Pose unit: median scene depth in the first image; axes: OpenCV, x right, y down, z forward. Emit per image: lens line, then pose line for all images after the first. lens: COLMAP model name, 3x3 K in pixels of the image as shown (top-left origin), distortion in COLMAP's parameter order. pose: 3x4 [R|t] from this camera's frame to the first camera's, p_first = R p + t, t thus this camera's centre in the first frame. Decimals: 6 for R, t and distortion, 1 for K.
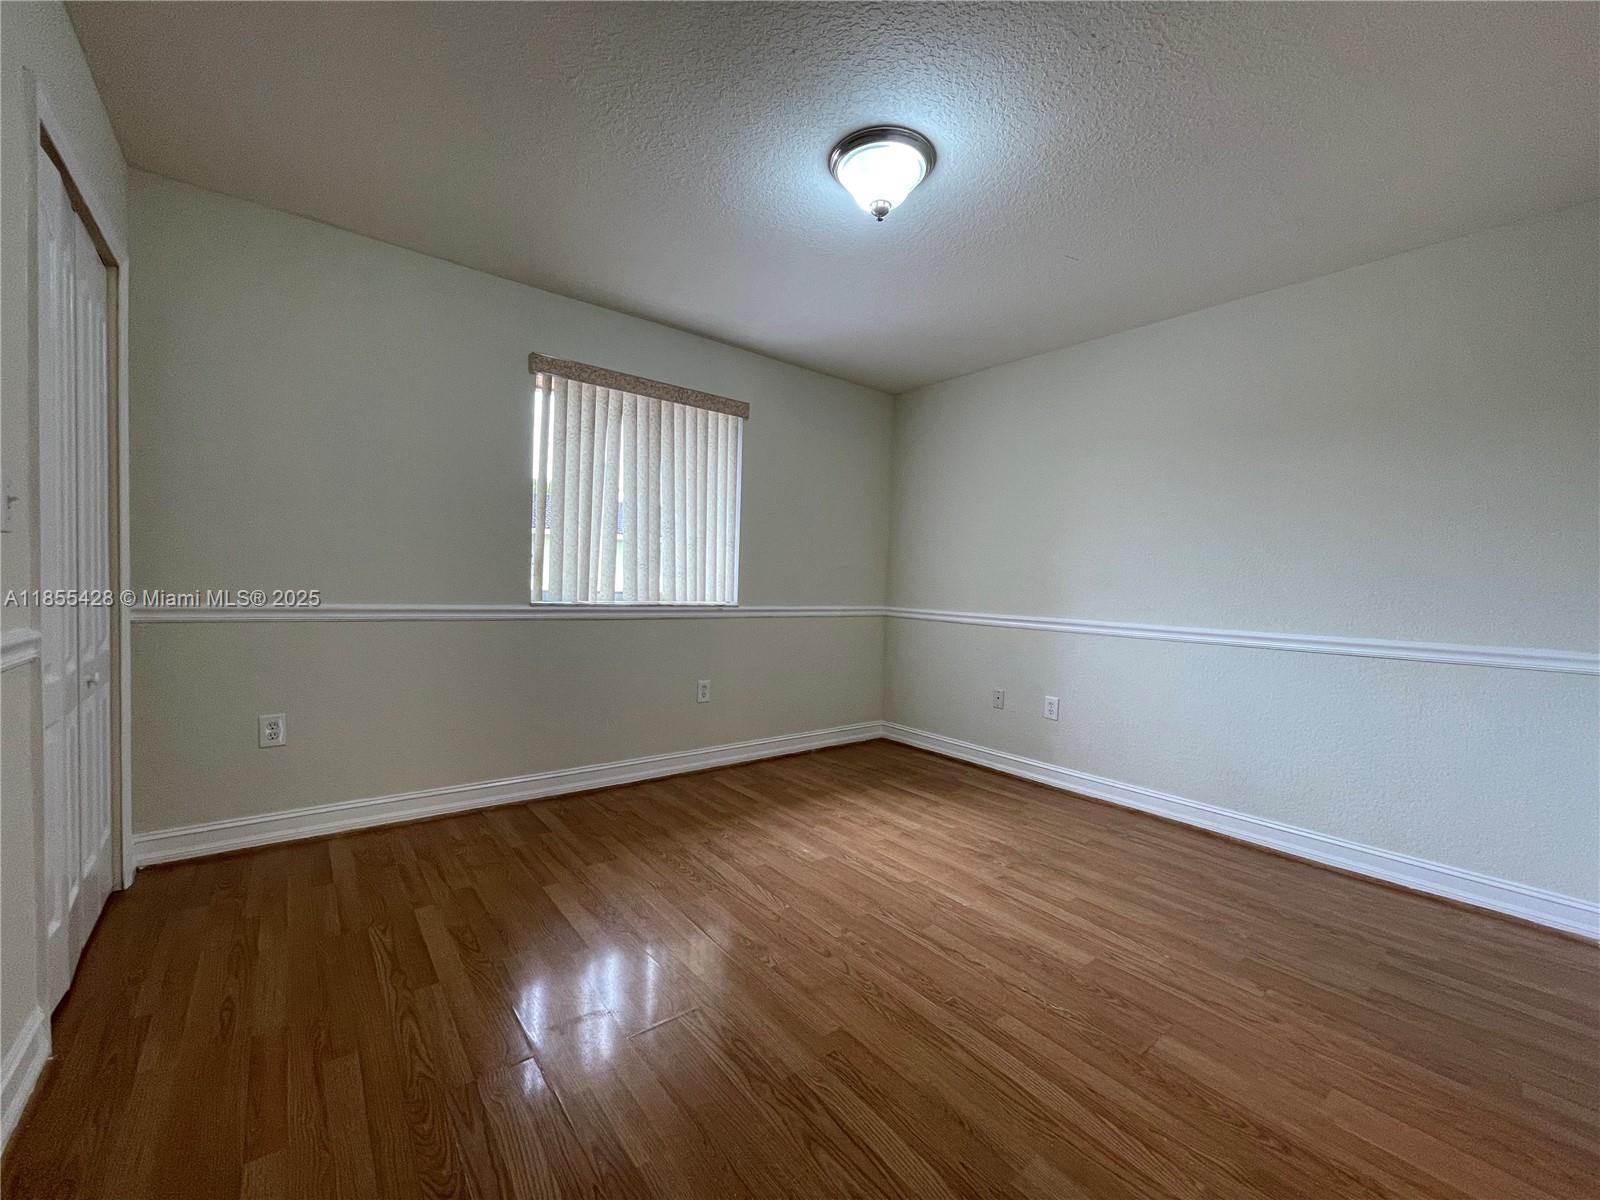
lens RADIAL K [[641.2, 0, 803.7], [0, 641.2, 607.9], [0, 0, 1]] dist [-0.001199, 0.000121]
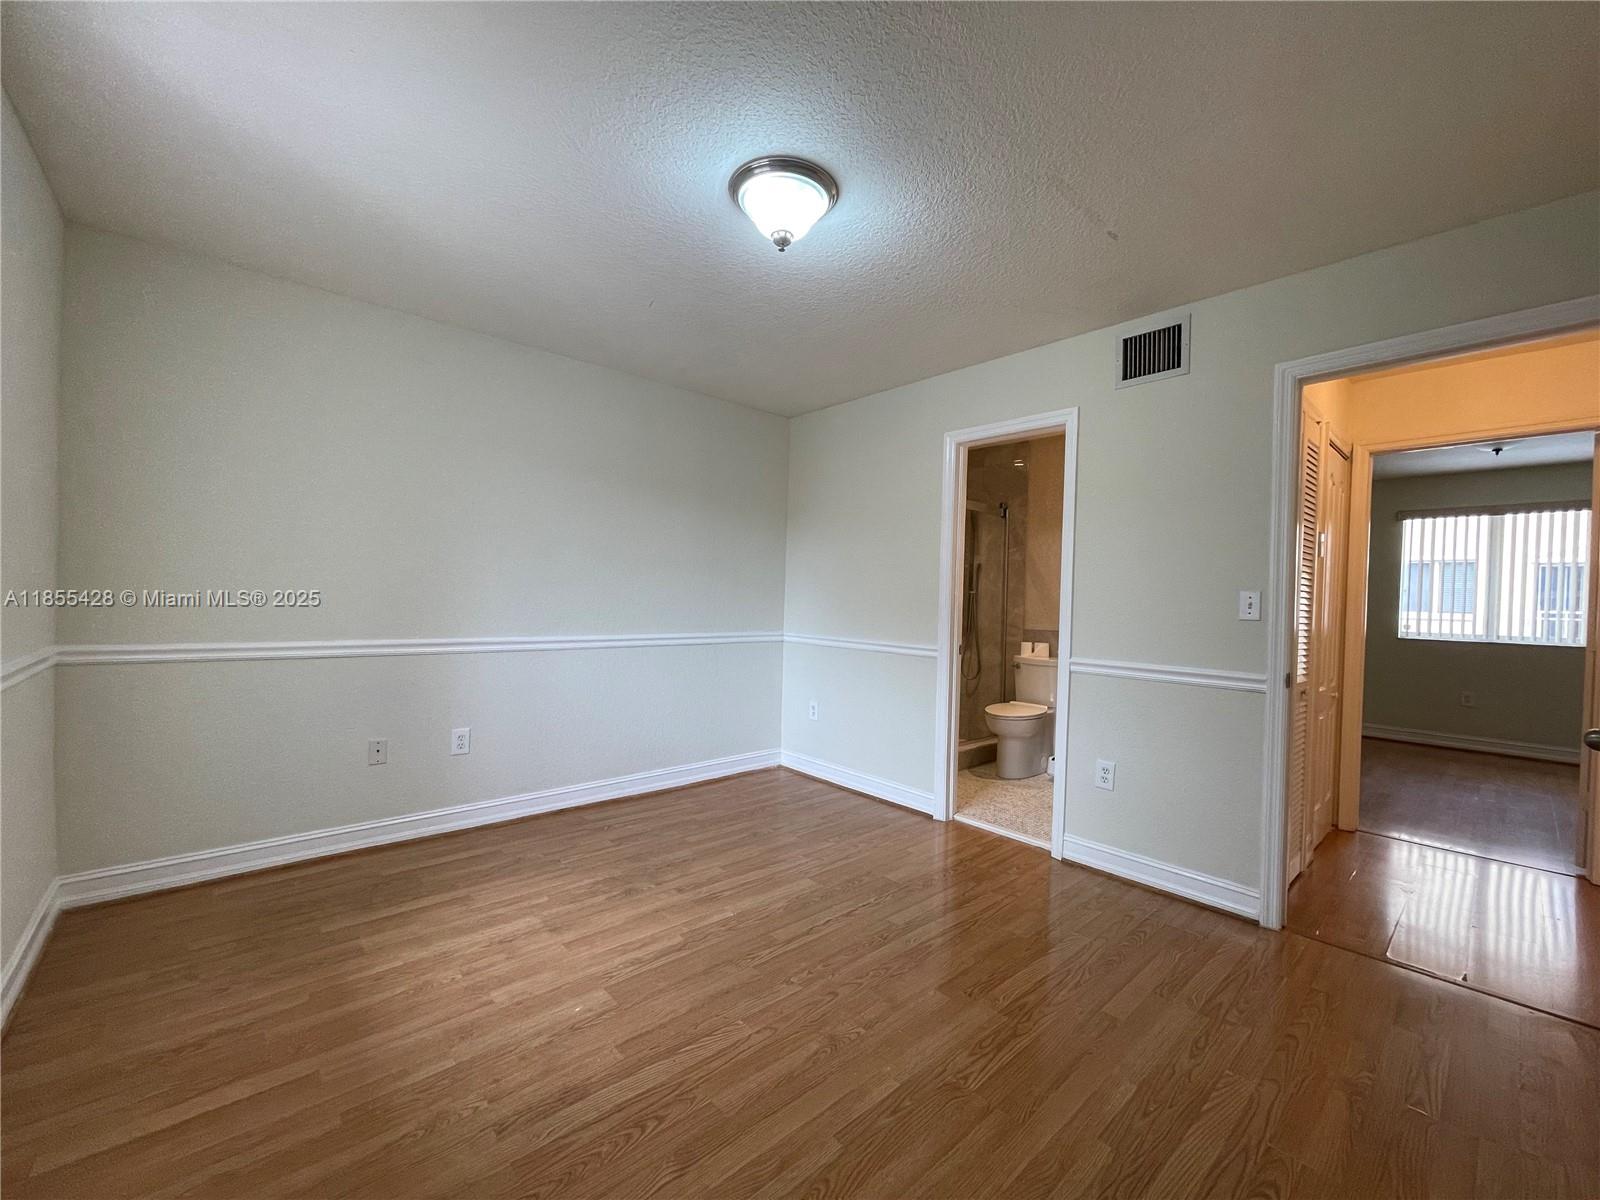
lens RADIAL K [[641.2, 0, 803.7], [0, 641.2, 607.9], [0, 0, 1]] dist [-0.001199, 0.000121]
pose [[-0.050345, -0.046936, 0.997628, -0.593185], [0.011103, 0.998807, 0.047552, -0.073068], [-0.998670, 0.013471, -0.049763, 0.688176]]
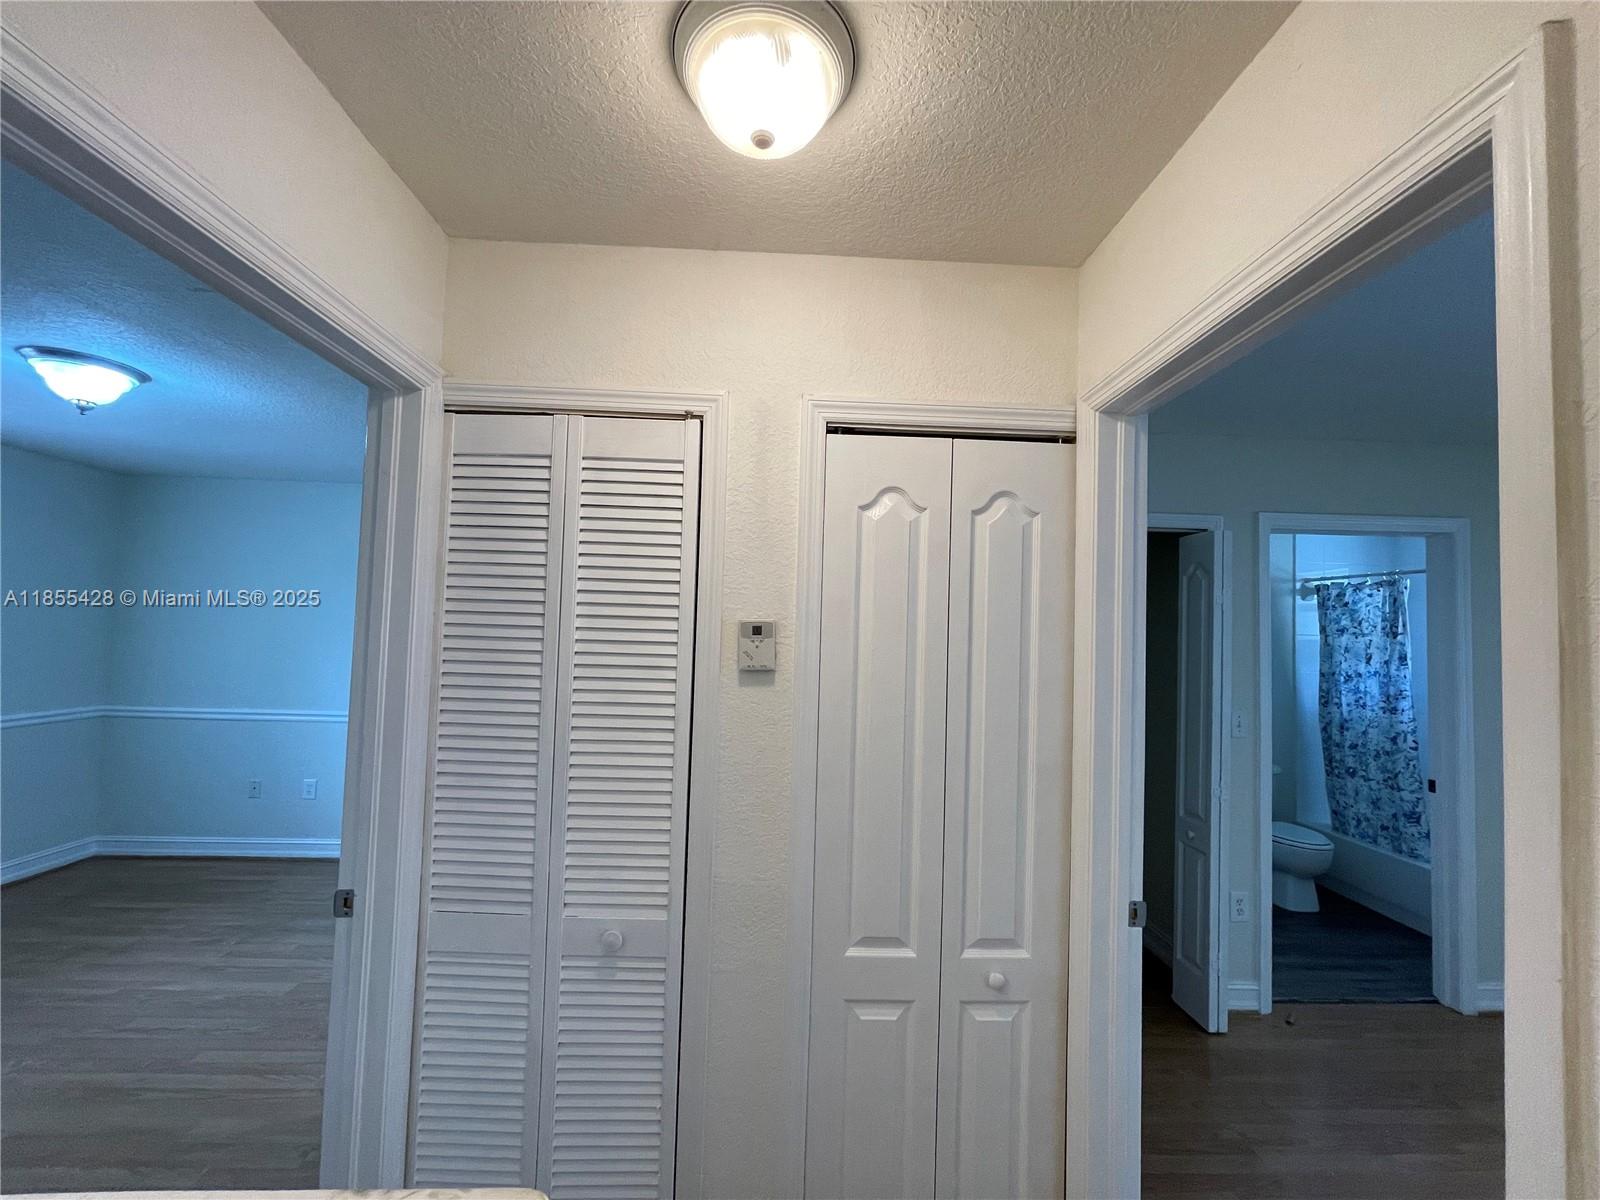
lens RADIAL K [[647.9, 0, 796.4], [0, 647.9, 608.3], [0, 0, 1]] dist [0.001856, -0.000581]
pose [[0.603557, 0.016474, 0.797150, -0.019190], [0.022269, 0.999048, -0.037507, -0.122296], [-0.797009, 0.040389, 0.602616, -0.476324]]
